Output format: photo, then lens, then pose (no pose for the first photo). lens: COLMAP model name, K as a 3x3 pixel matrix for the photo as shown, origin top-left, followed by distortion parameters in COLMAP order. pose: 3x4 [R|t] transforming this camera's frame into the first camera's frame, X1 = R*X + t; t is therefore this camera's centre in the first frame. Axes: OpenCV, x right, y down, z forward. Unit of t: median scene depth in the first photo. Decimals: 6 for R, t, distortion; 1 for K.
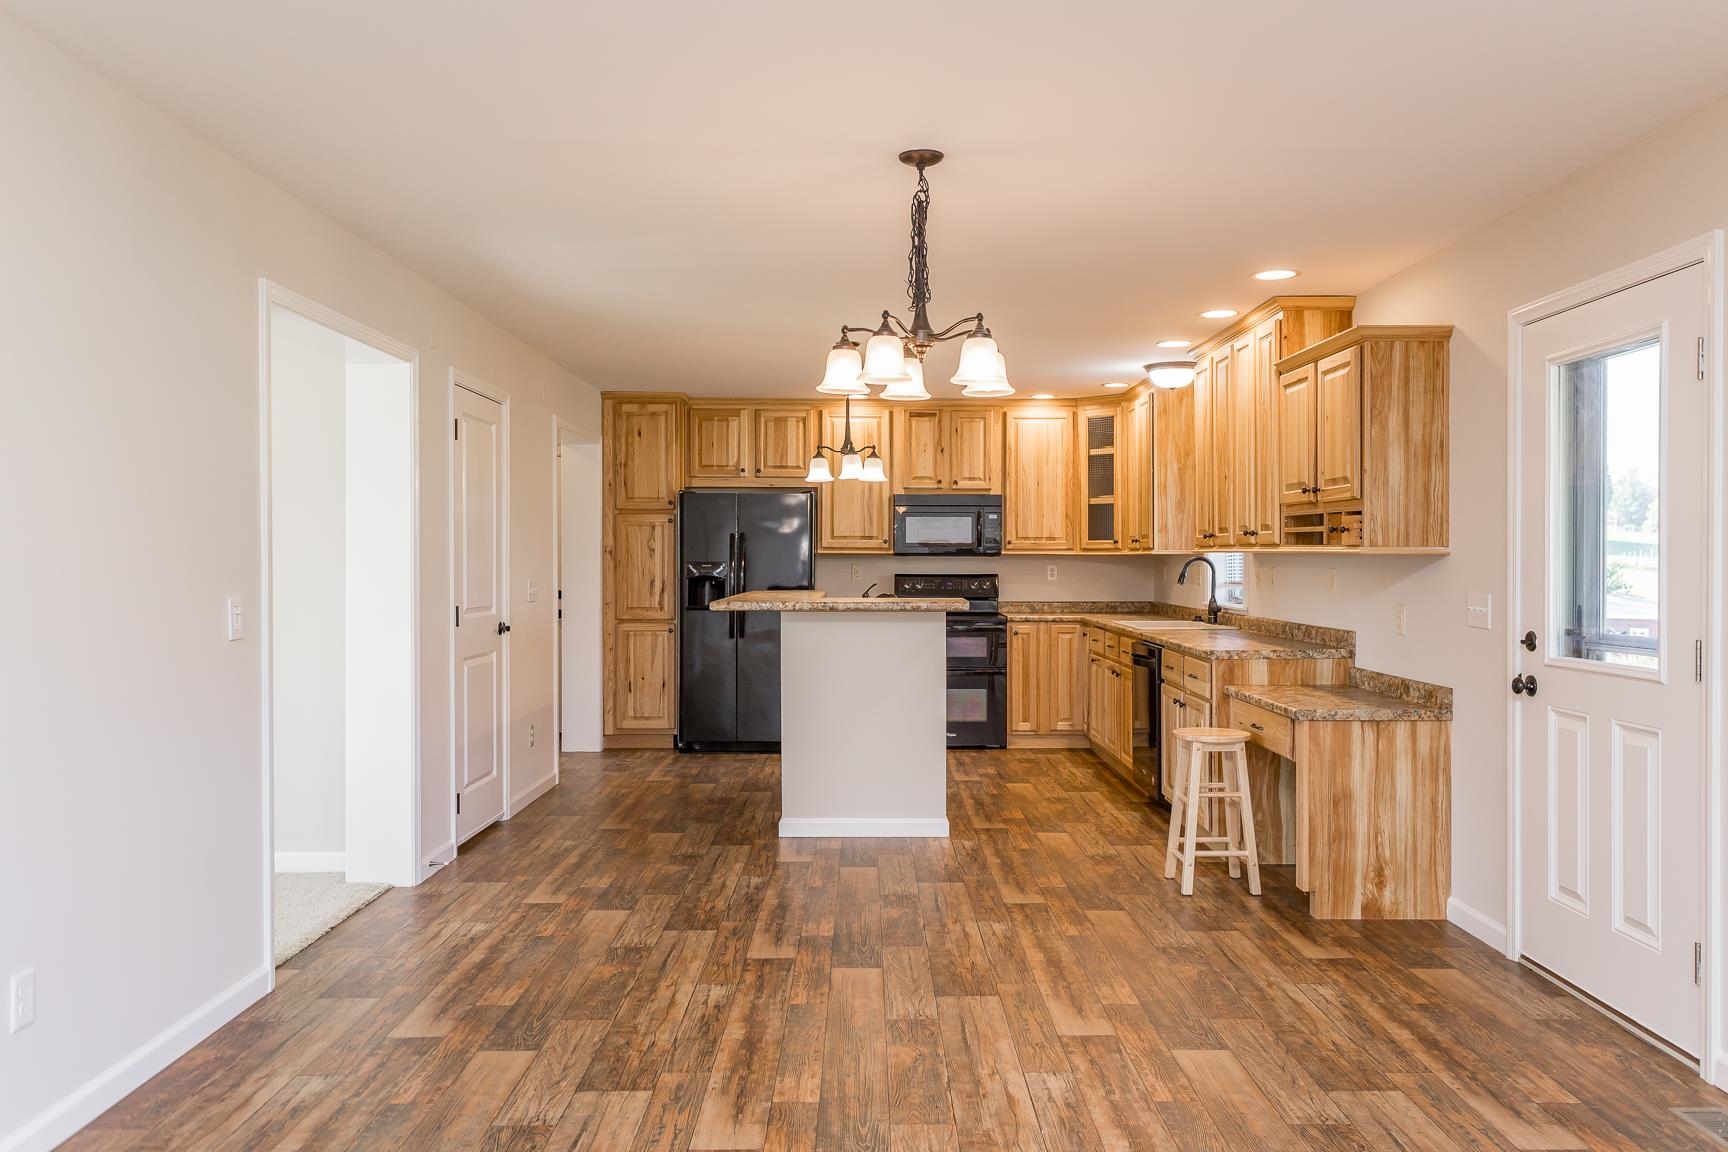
lens RADIAL K [[1500.5, 0, 865.1], [0, 1500.5, 572.2], [0, 0, 1]] dist [0.004950, -0.002465]
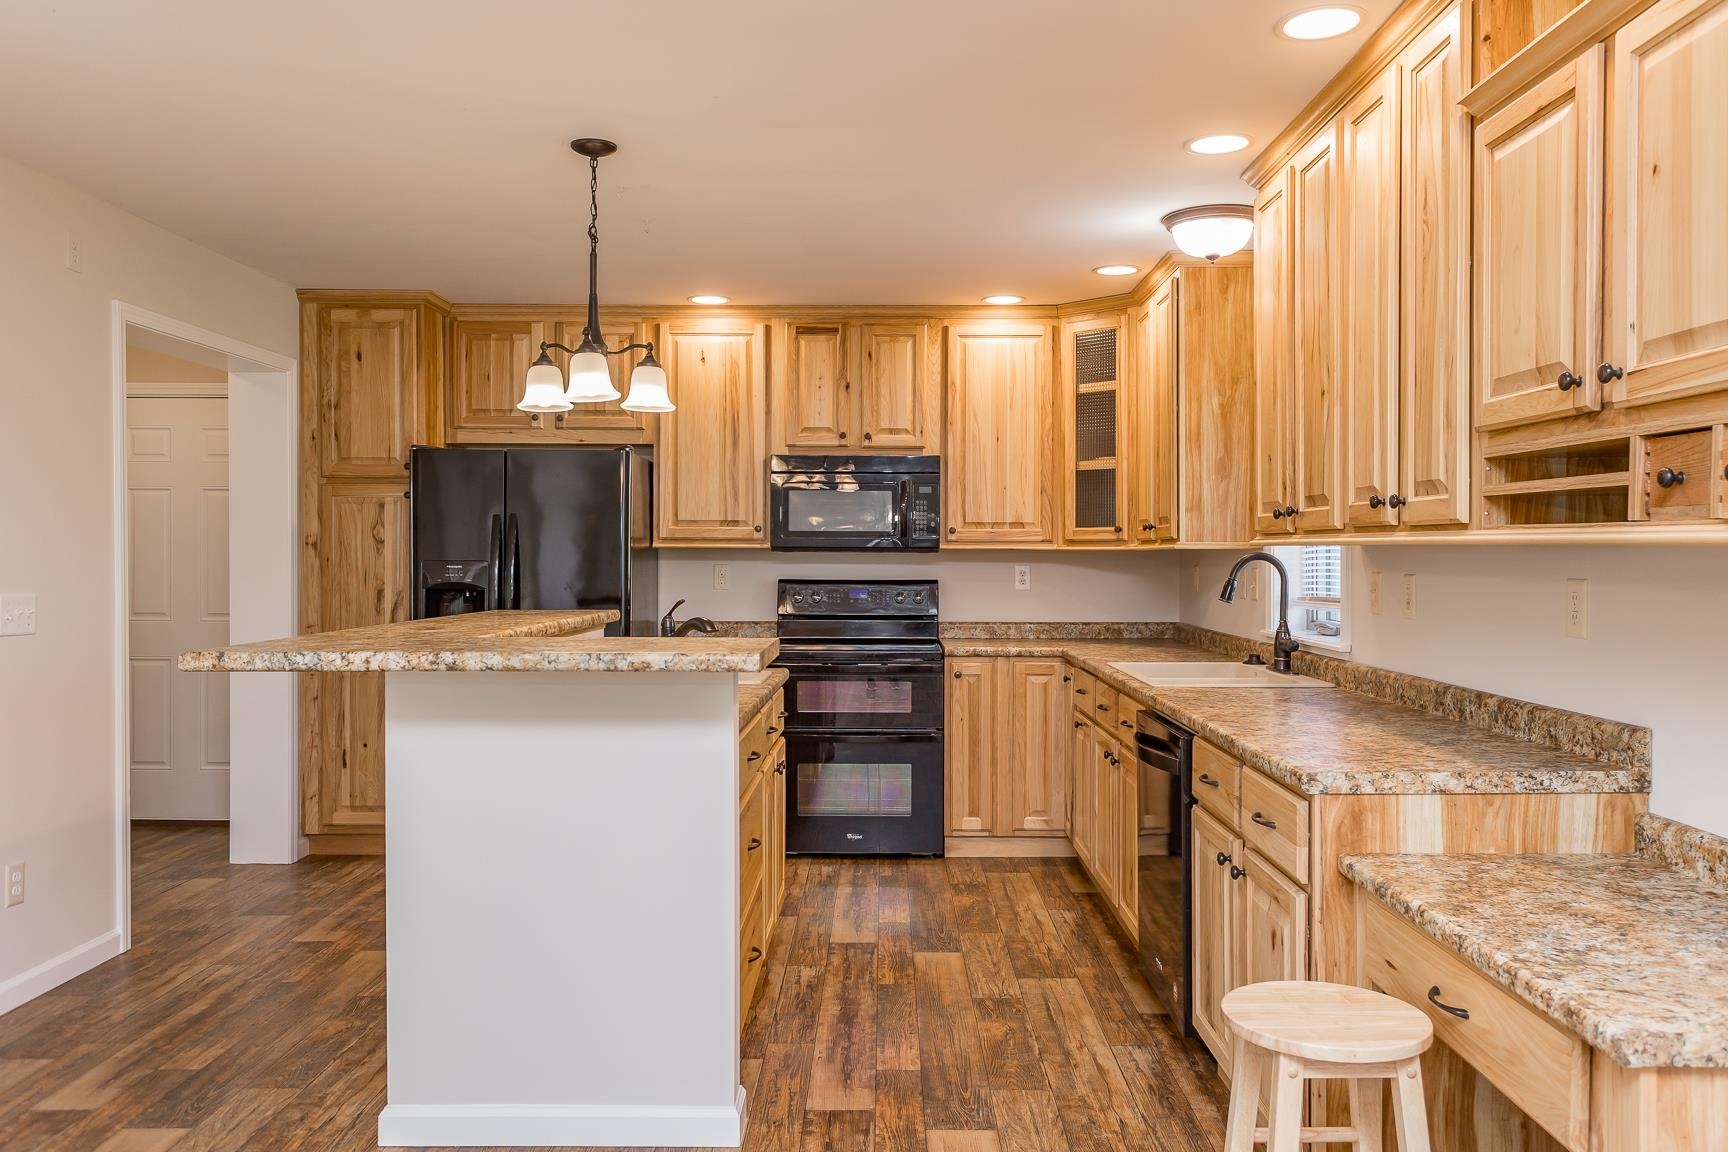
lens RADIAL K [[1500.5, 0, 865.1], [0, 1500.5, 572.2], [0, 0, 1]] dist [0.004950, -0.002465]
pose [[0.999834, 0.001545, -0.018140, 0.073242], [-0.001504, 0.999996, 0.002254, -0.003655], [0.018144, -0.002227, 0.999833, 0.374437]]
